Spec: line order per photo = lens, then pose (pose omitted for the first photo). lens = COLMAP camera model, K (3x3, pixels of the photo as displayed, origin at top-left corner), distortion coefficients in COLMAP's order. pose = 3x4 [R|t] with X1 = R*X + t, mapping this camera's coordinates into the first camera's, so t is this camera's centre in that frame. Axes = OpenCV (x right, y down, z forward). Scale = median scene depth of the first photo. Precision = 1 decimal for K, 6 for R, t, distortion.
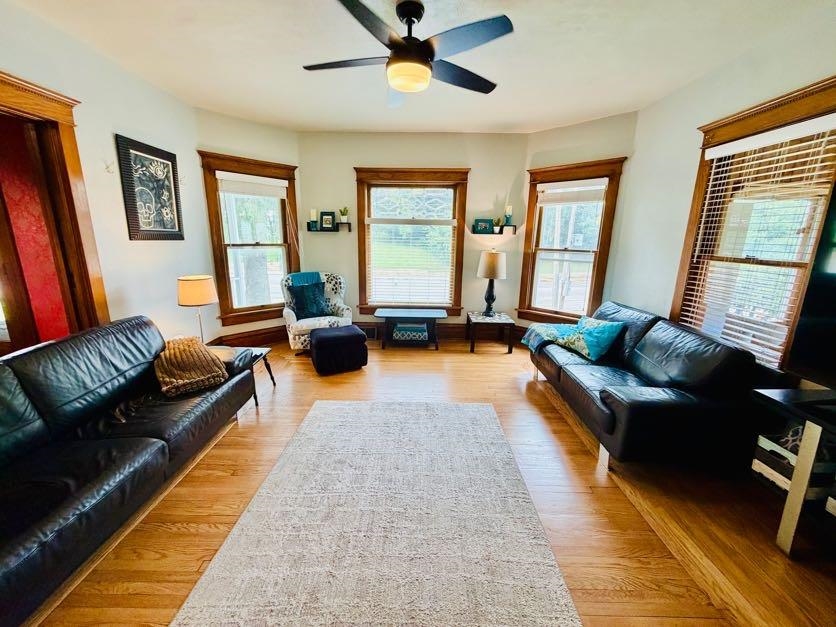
lens RADIAL K [[333.0, 0, 416.6], [0, 333.0, 315.2], [0, 0, 1]] dist [-0.001934, -0.000148]
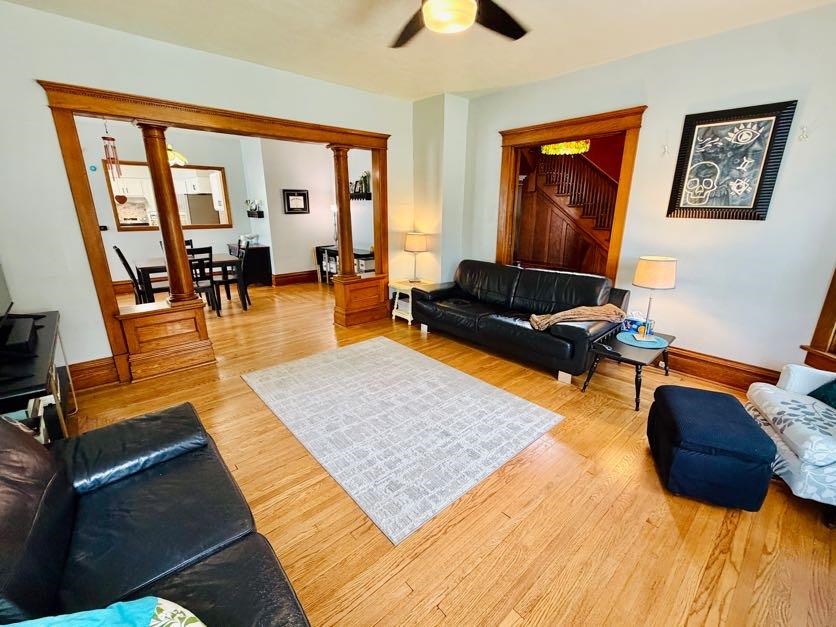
lens RADIAL K [[366.9, 0, 419.3], [0, 366.9, 316.1], [0, 0, 1]] dist [-0.000587, 0.000098]
pose [[-0.737981, 0.175759, -0.651531, 0.368165], [-0.171876, 0.884690, 0.433338, -0.212002], [0.652567, 0.431777, -0.622676, 0.900681]]
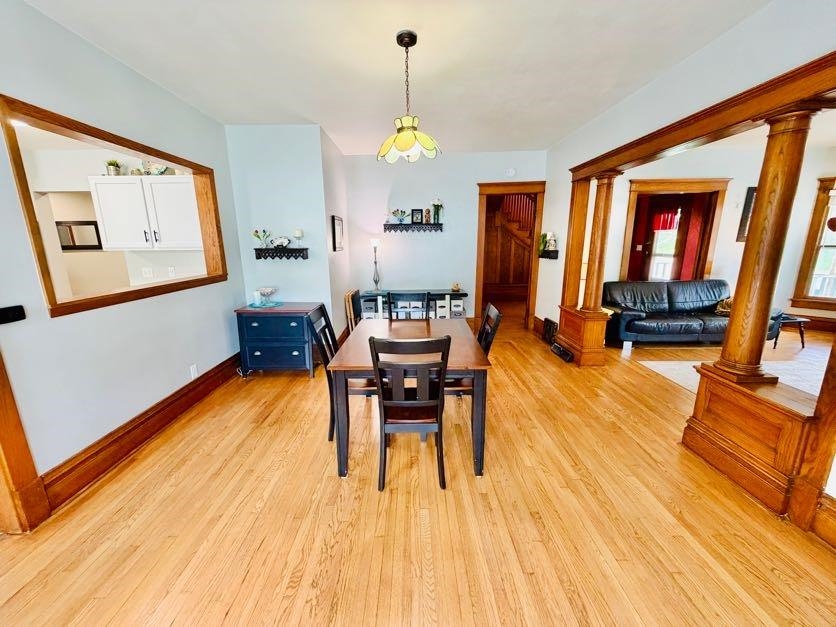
lens RADIAL K [[333.0, 0, 415.1], [0, 333.0, 313.0], [0, 0, 1]] dist [-0.001934, -0.000148]
pose [[0.016683, 0.198234, -0.980013, 0.686126], [-0.224973, 0.955760, 0.189498, 0.140630], [0.974222, 0.217315, 0.060542, -0.529597]]
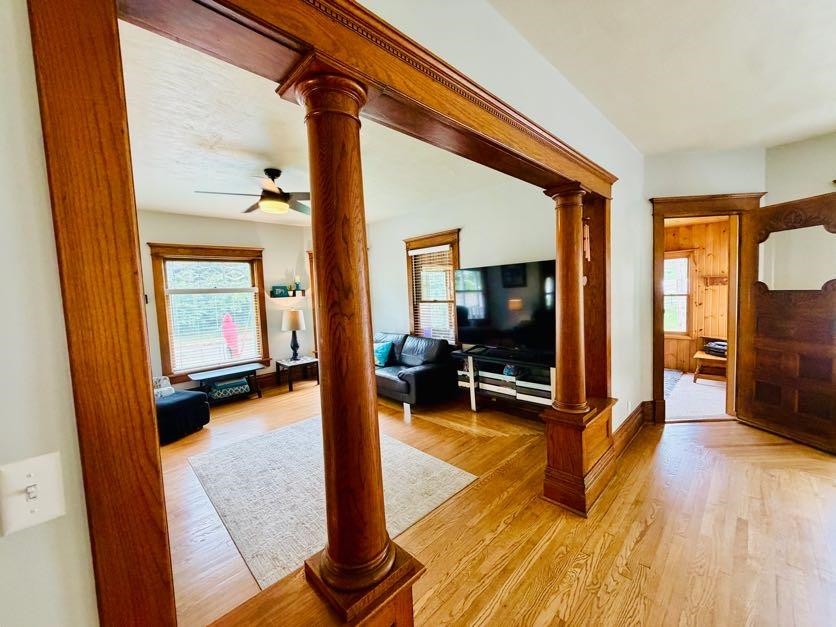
lens RADIAL K [[333.0, 0, 417.4], [0, 333.0, 313.3], [0, 0, 1]] dist [-0.001934, -0.000148]
pose [[0.707254, -0.097952, 0.700141, -0.357180], [0.218713, 0.972086, -0.084937, 0.041545], [-0.672277, 0.213202, 0.708935, -0.263030]]
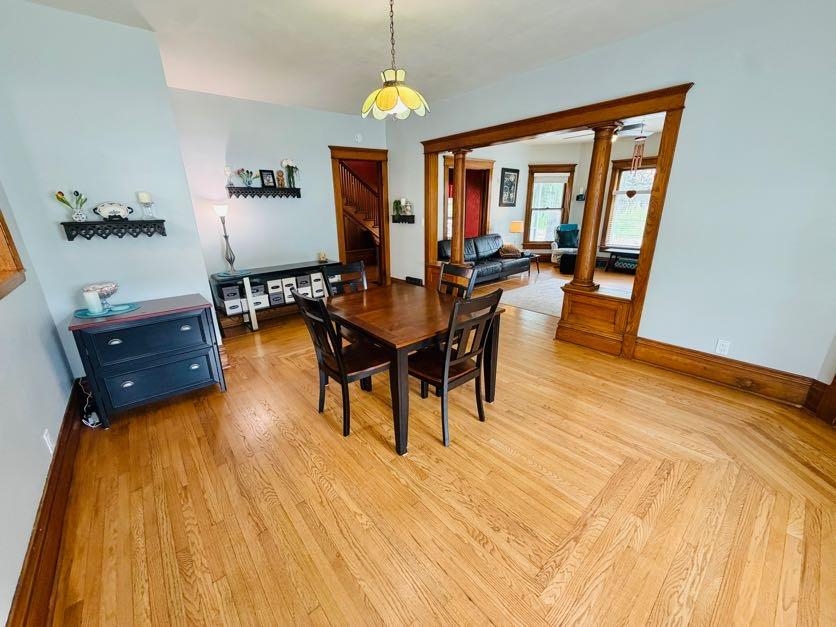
lens RADIAL K [[333.0, 0, 415.5], [0, 333.0, 312.4], [0, 0, 1]] dist [-0.001934, -0.000148]
pose [[0.655204, 0.207402, -0.726425, 0.562451], [-0.151293, 0.978119, 0.142804, 0.221575], [0.740148, 0.016337, 0.672246, -0.875257]]
